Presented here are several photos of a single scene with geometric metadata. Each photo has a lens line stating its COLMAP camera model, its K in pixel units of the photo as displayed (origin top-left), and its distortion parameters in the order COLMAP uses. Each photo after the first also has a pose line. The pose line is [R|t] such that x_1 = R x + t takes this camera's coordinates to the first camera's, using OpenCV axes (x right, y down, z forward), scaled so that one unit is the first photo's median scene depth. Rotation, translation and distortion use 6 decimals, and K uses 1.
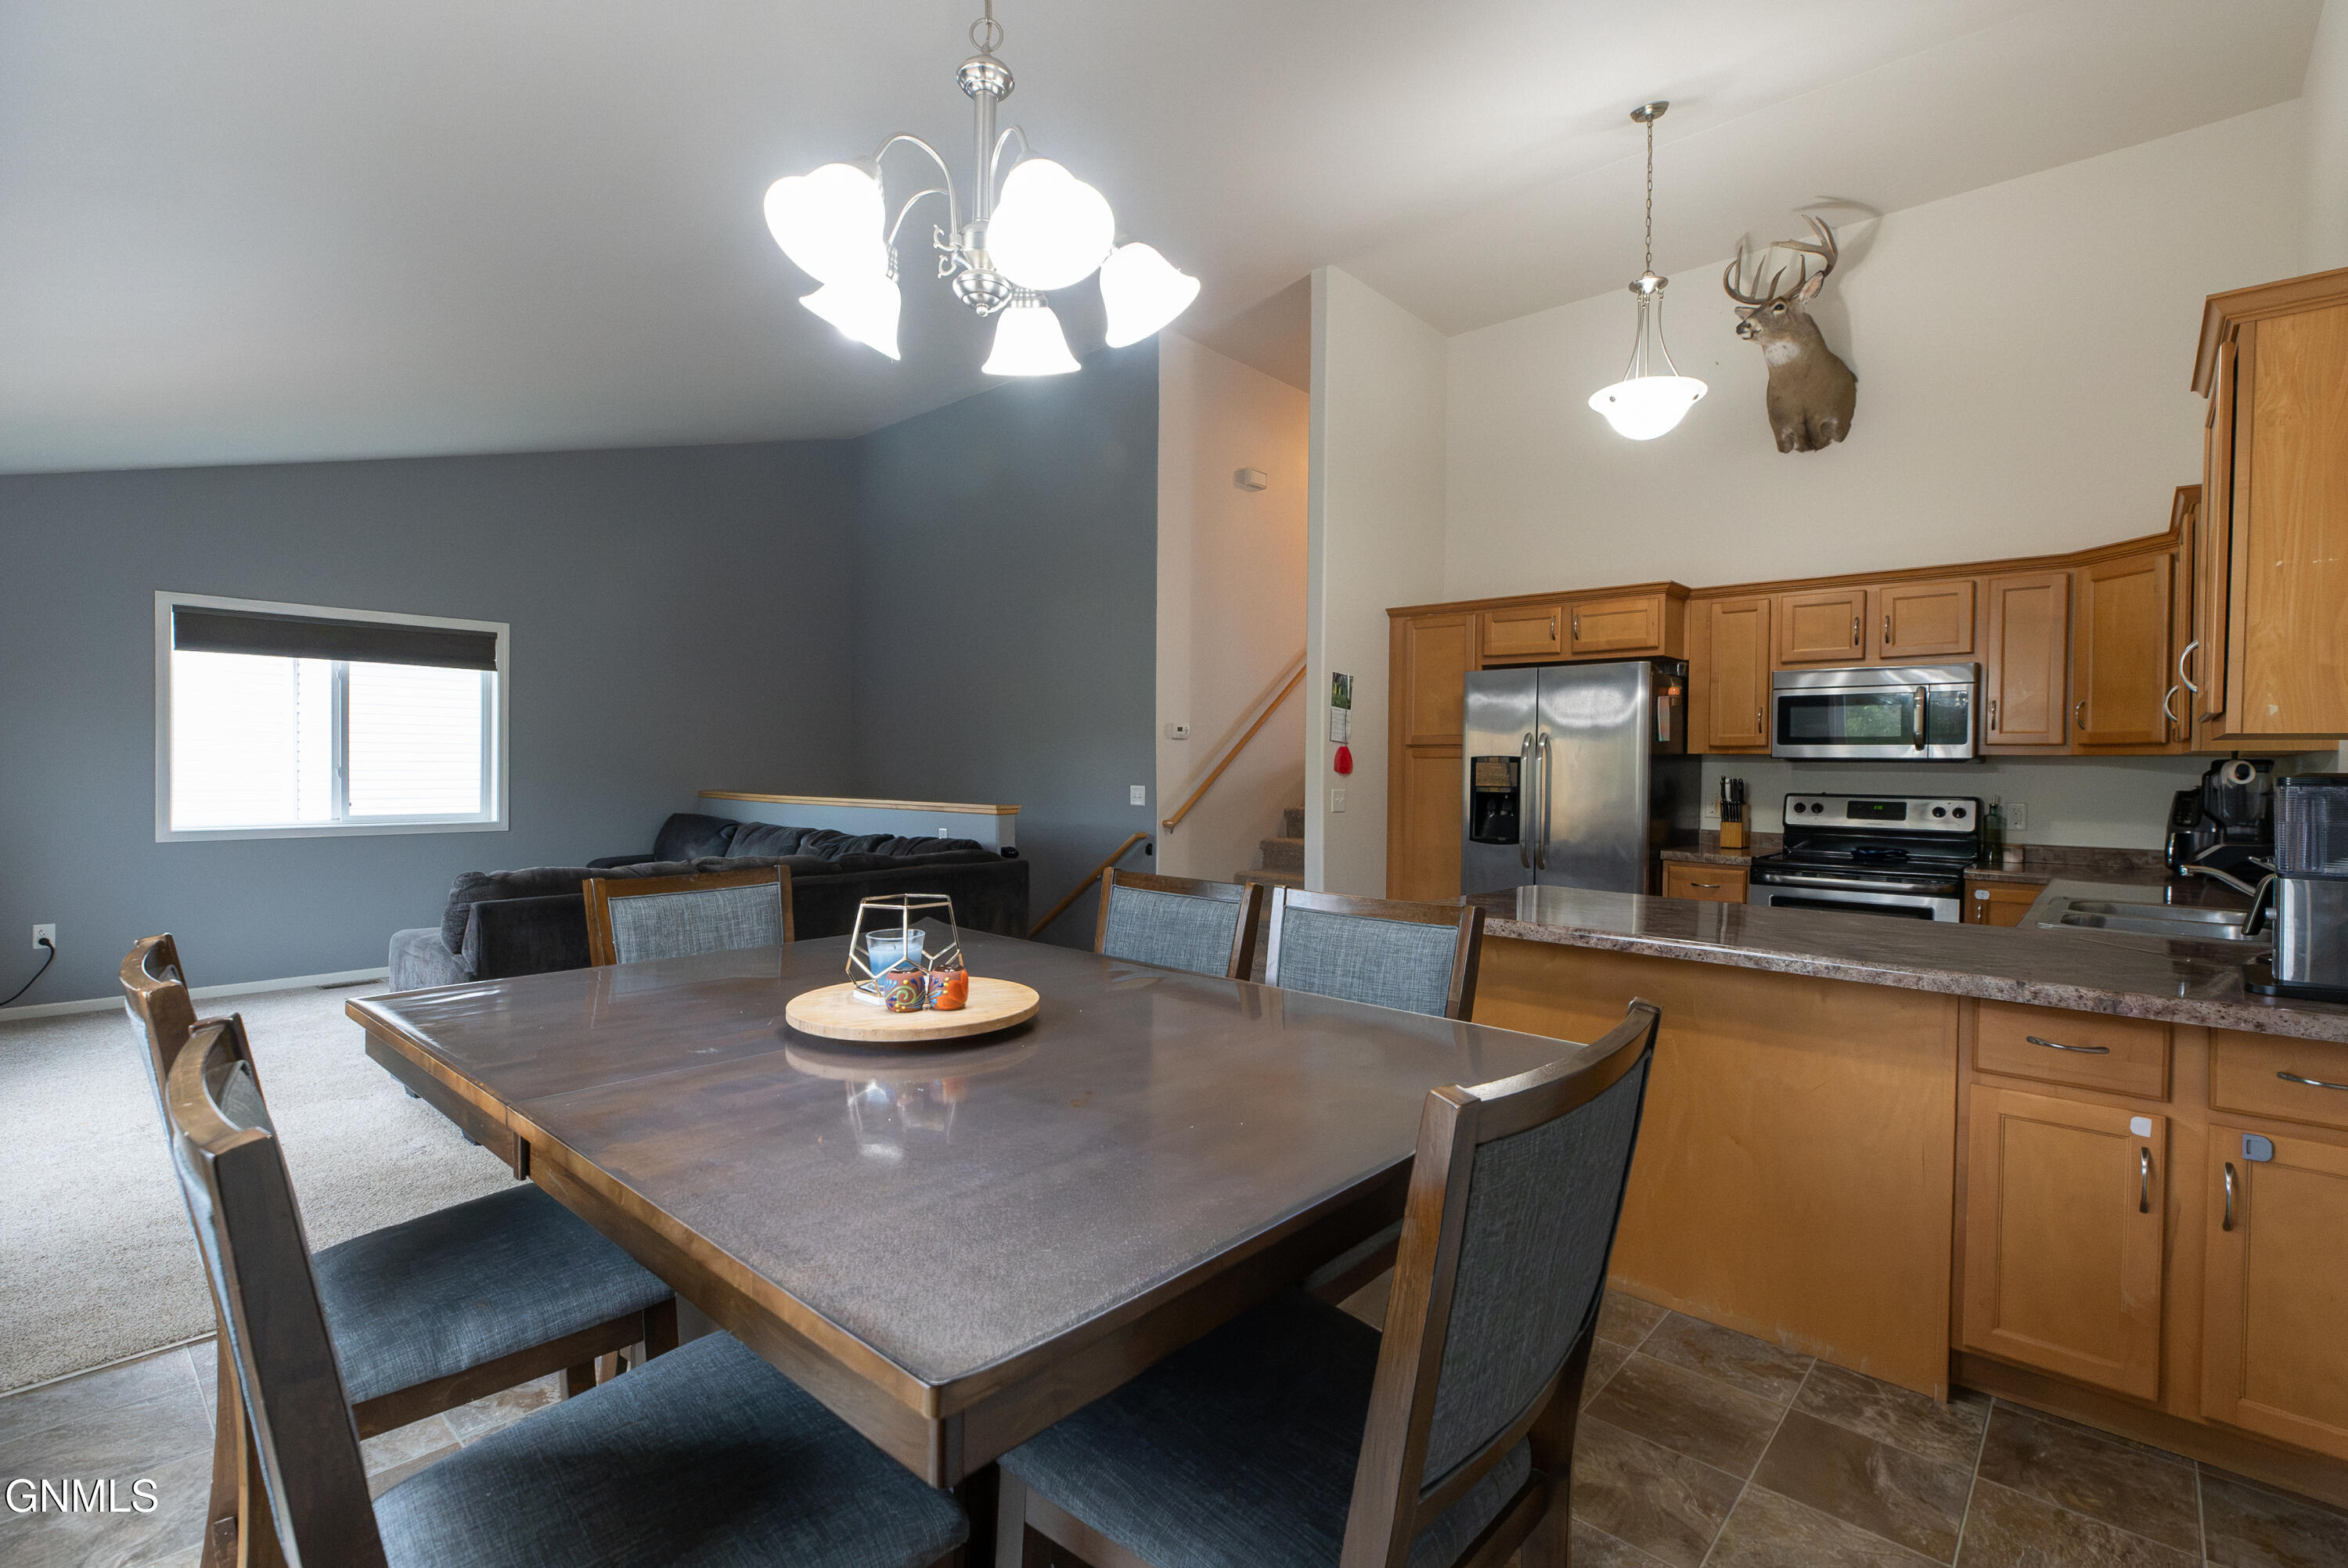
lens RADIAL K [[1063.9, 0, 1187.7], [0, 1063.9, 773.6], [0, 0, 1]] dist [-0.001751, 0.000971]
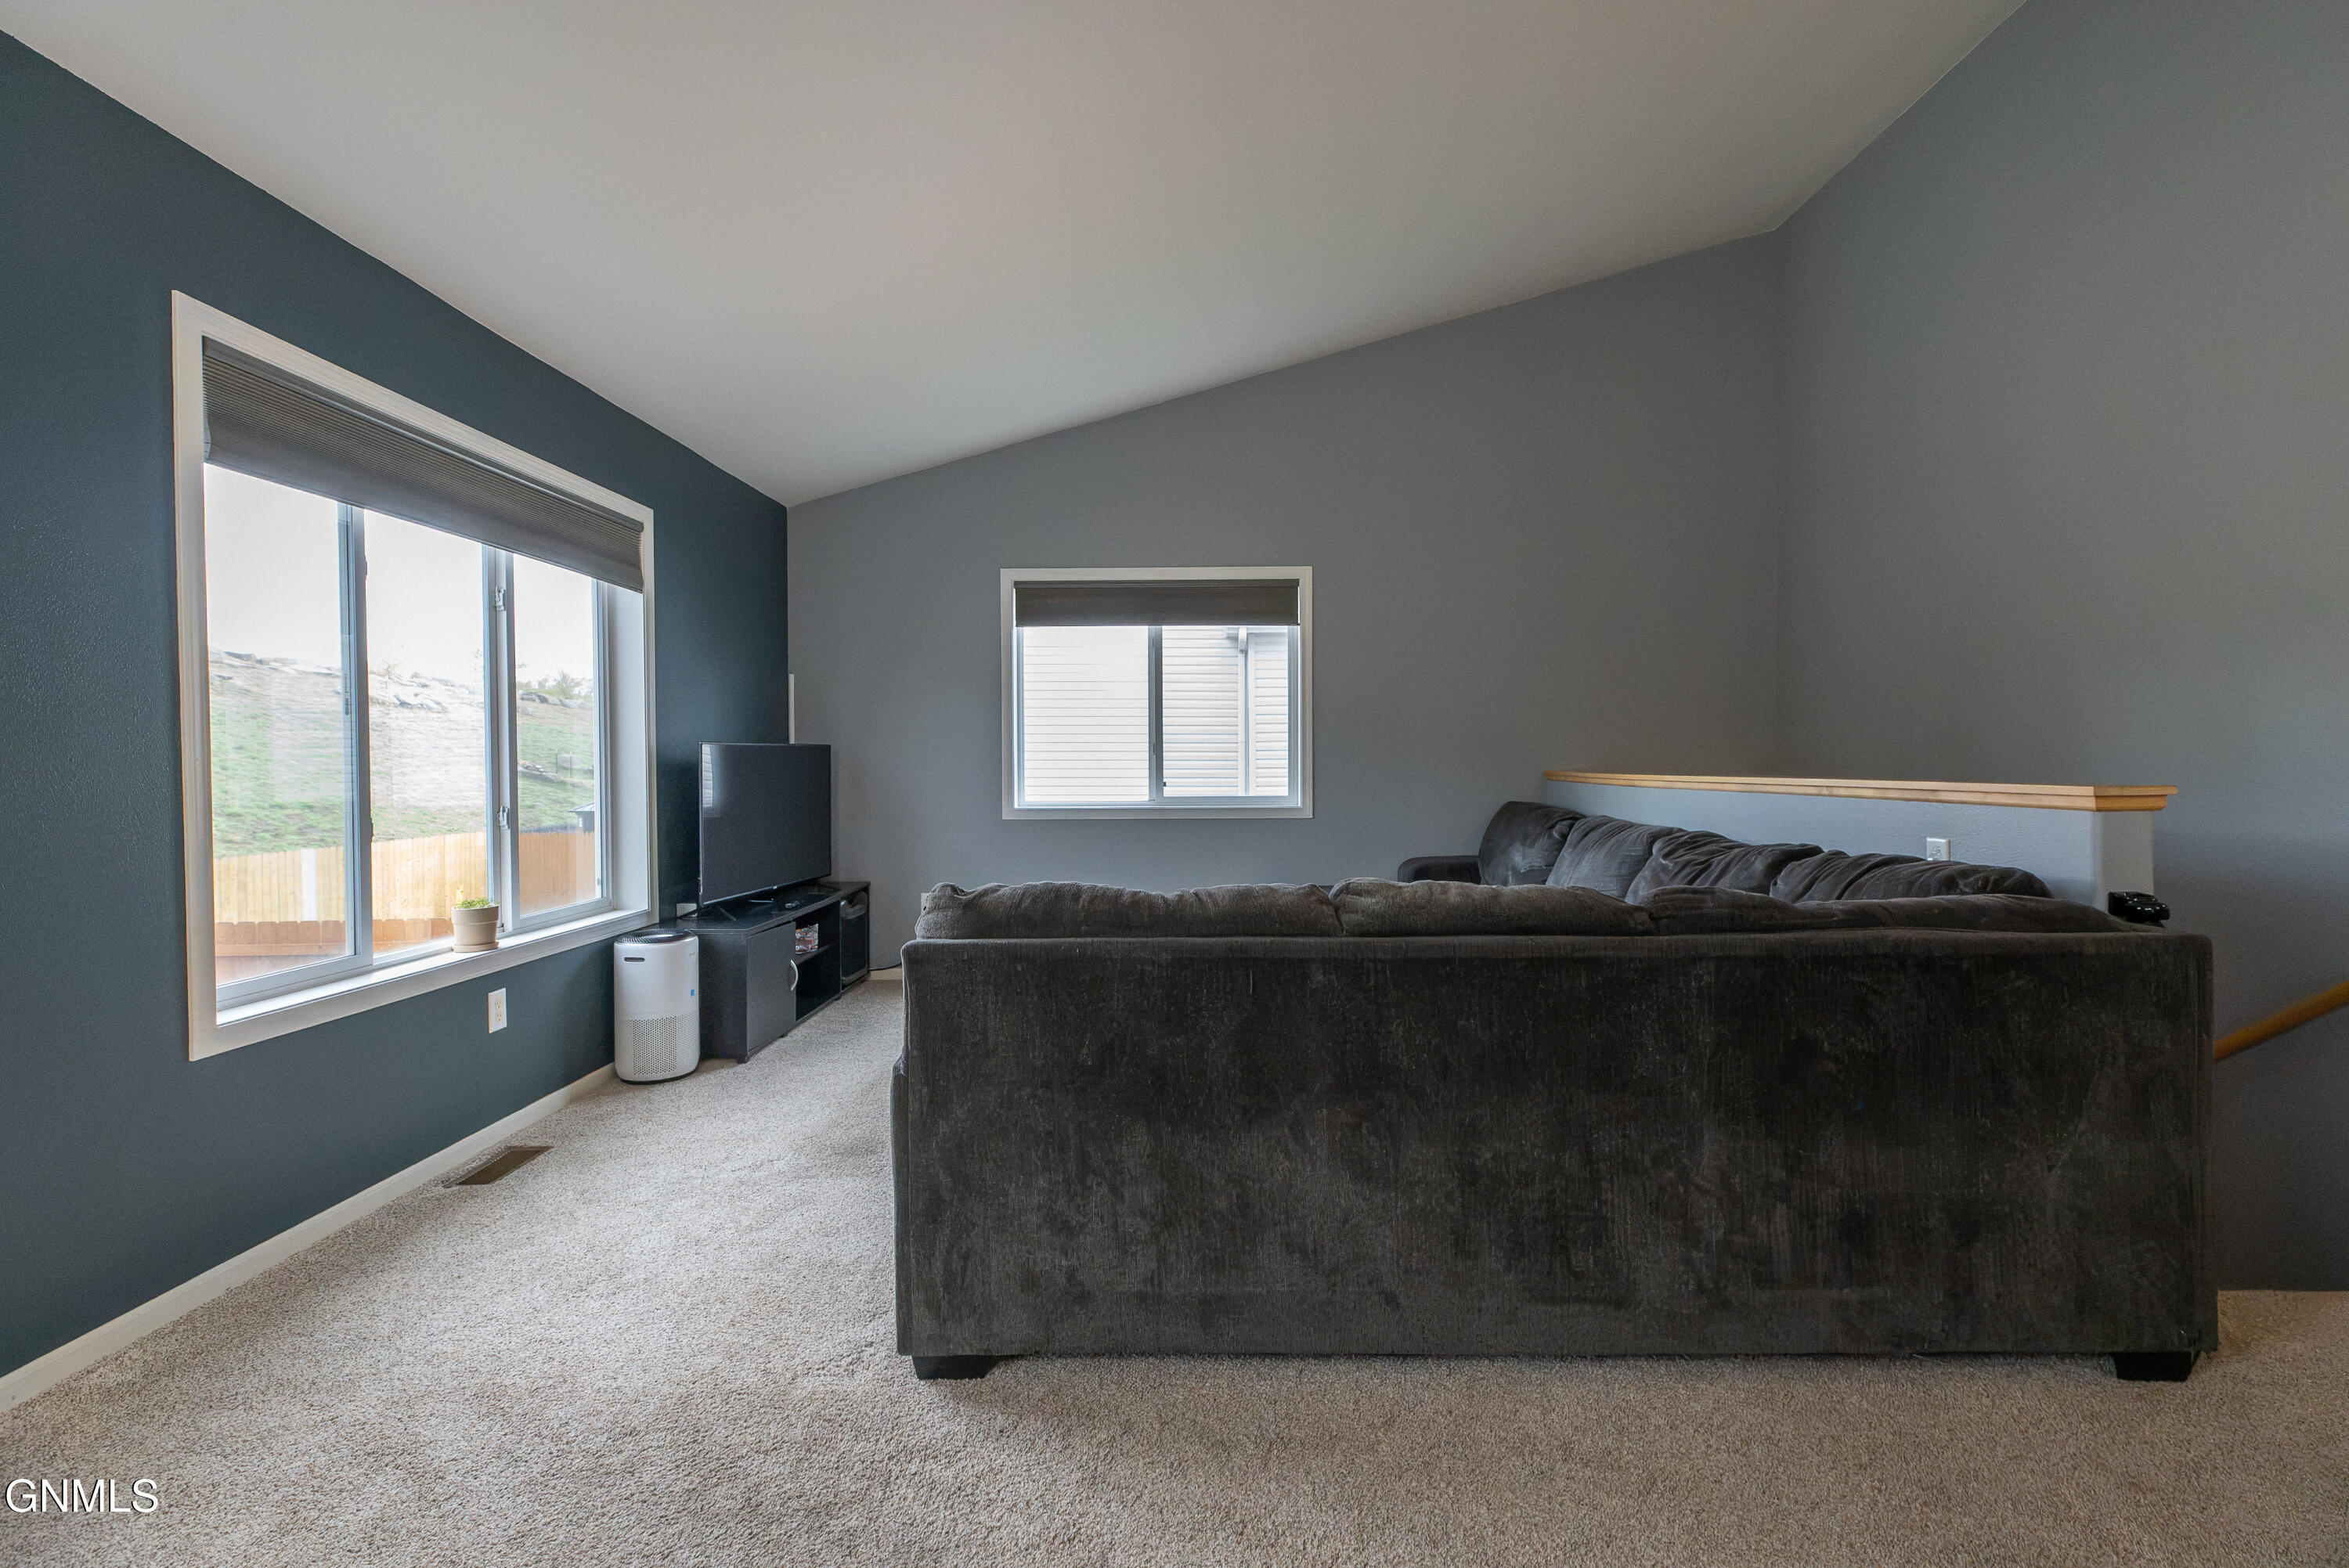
lens RADIAL K [[1064.4, 0, 1188.2], [0, 1064.4, 773.6], [0, 0, 1]] dist [-0.001751, 0.000971]
pose [[0.659094, -0.004488, -0.752047, -0.093543], [0.008210, 0.999966, 0.001228, 0.019763], [0.752016, -0.006983, 0.659108, 0.436377]]
